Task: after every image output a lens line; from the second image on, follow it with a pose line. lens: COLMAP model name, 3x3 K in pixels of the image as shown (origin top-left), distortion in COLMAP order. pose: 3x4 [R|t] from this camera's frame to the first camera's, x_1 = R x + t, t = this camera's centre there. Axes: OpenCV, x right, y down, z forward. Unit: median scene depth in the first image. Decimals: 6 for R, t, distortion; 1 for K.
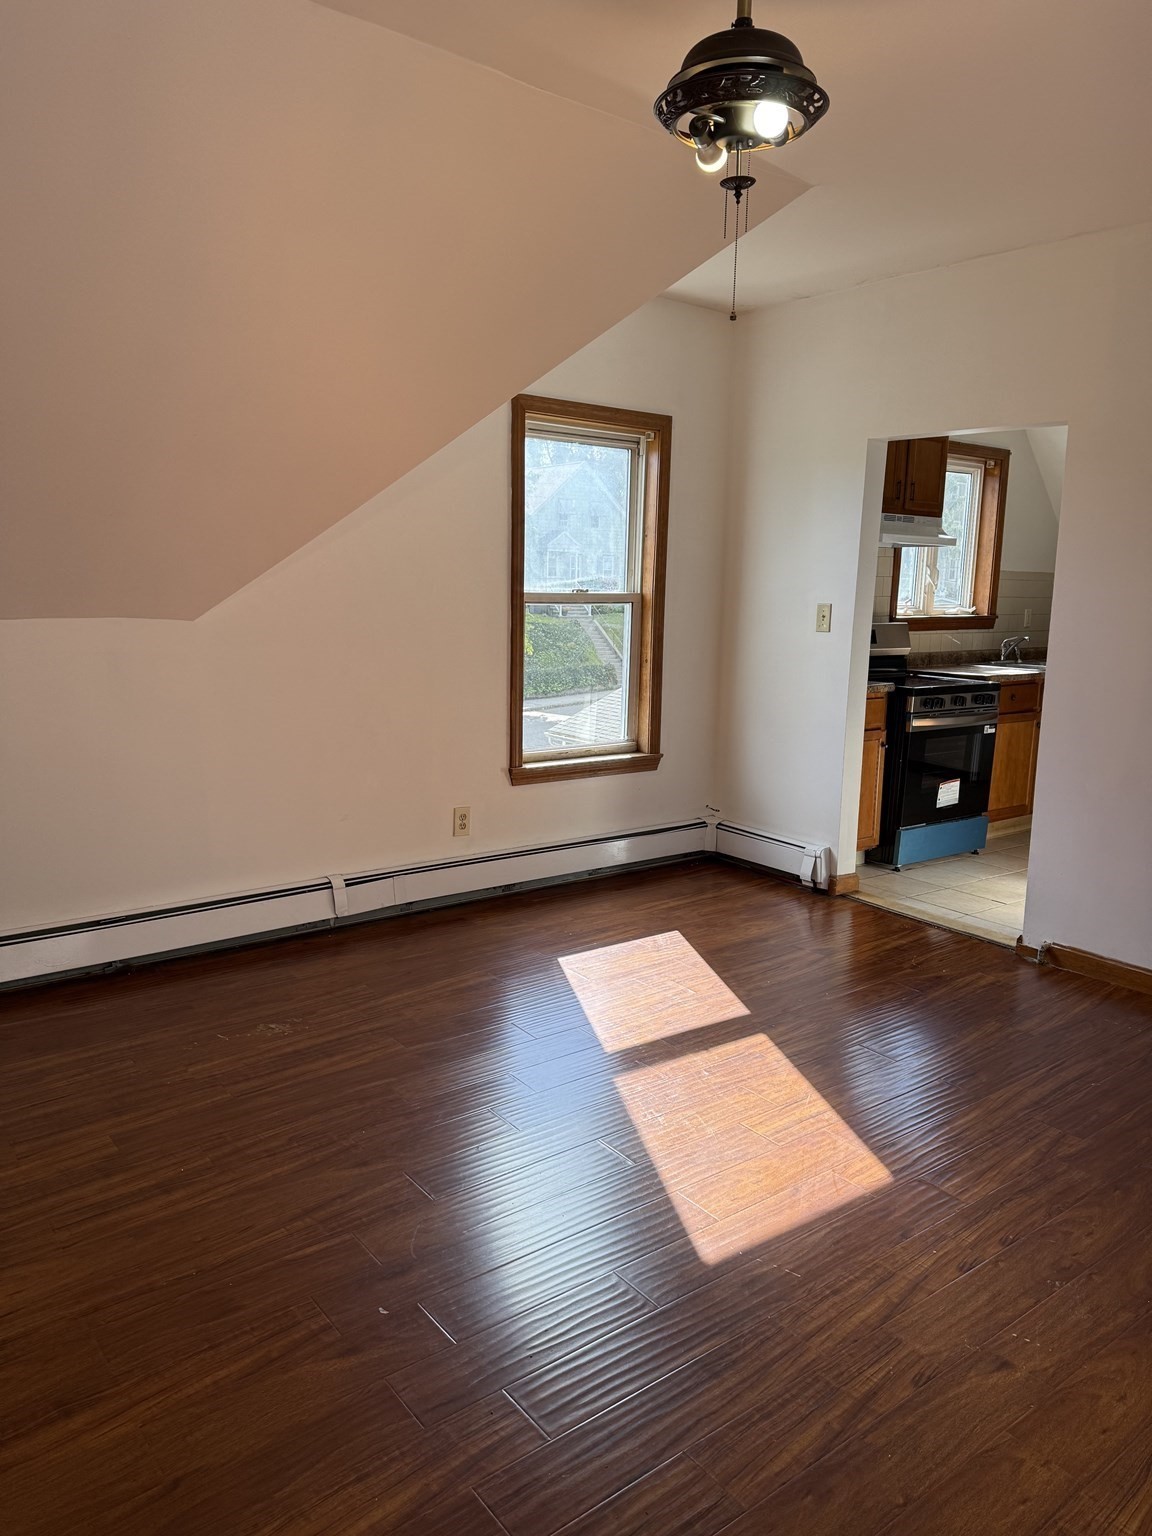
lens RADIAL K [[1070.6, 0, 576.0], [0, 1070.6, 768.0], [0, 0, 1]] dist [0.051783, -0.001353]
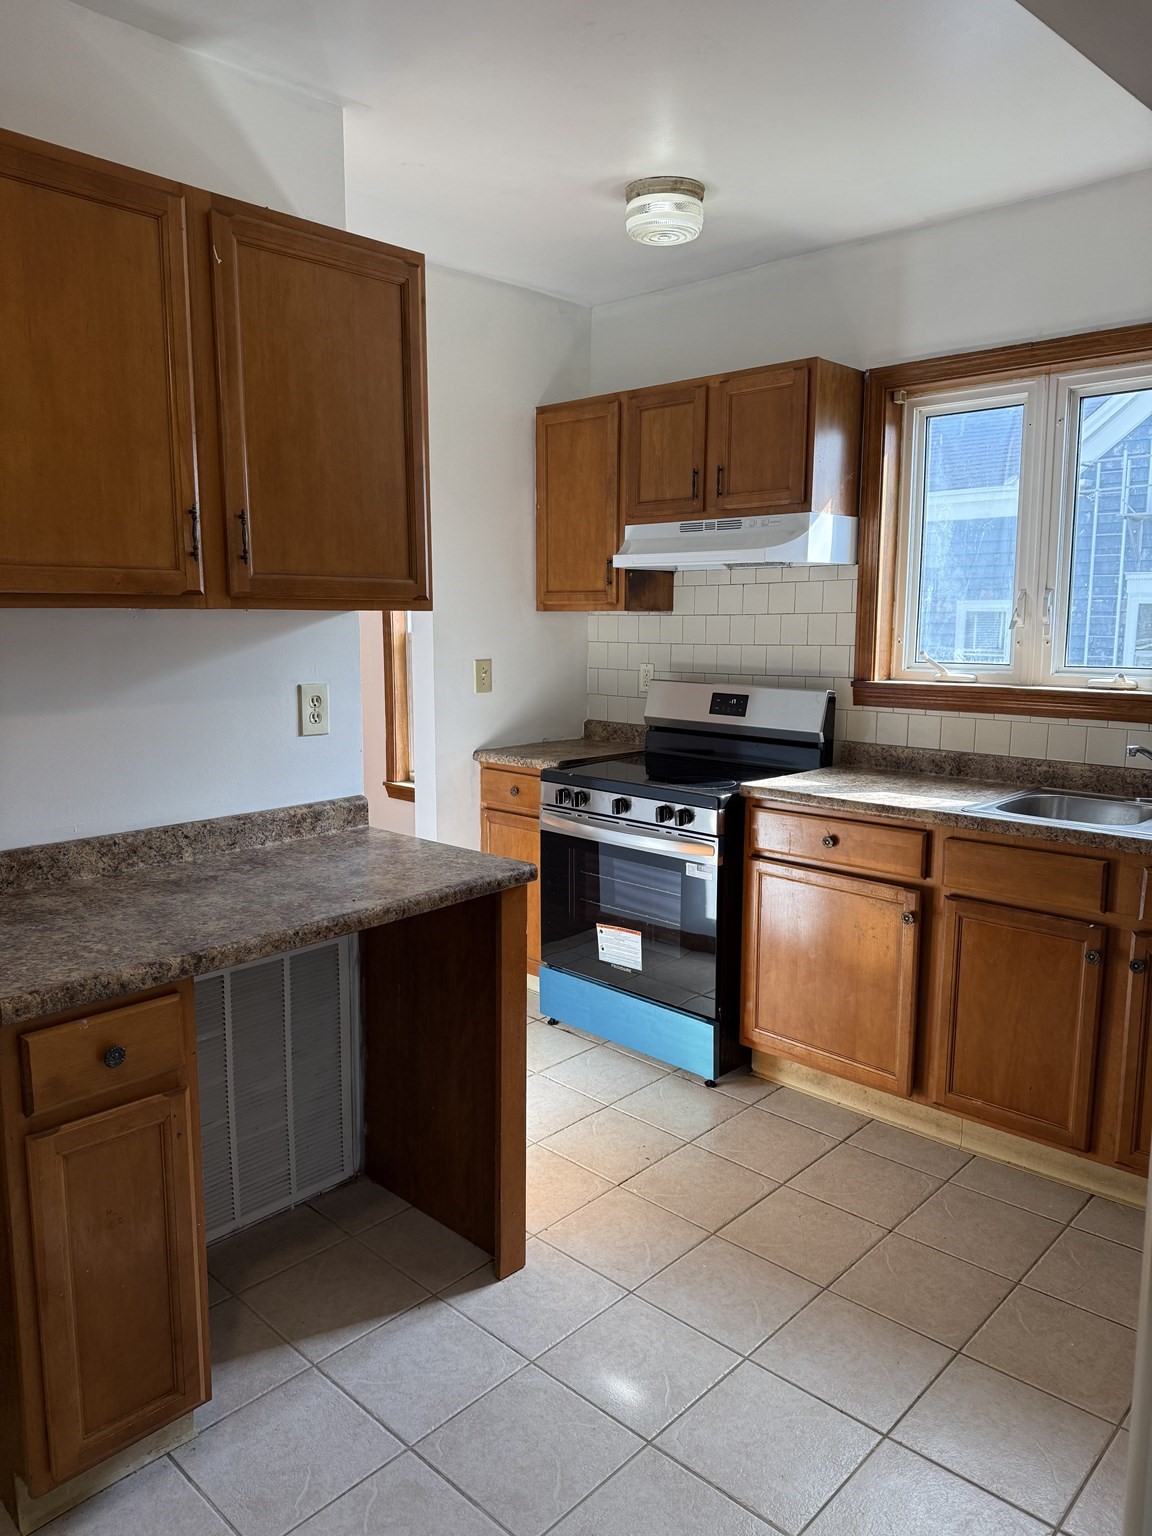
lens RADIAL K [[1070.6, 0, 576.0], [0, 1070.6, 768.0], [0, 0, 1]] dist [0.051783, -0.001353]
pose [[0.151165, 0.119393, -0.981272, 0.716942], [-0.172582, 0.980621, 0.092728, -0.102003], [0.973327, 0.155332, 0.168841, 0.635890]]
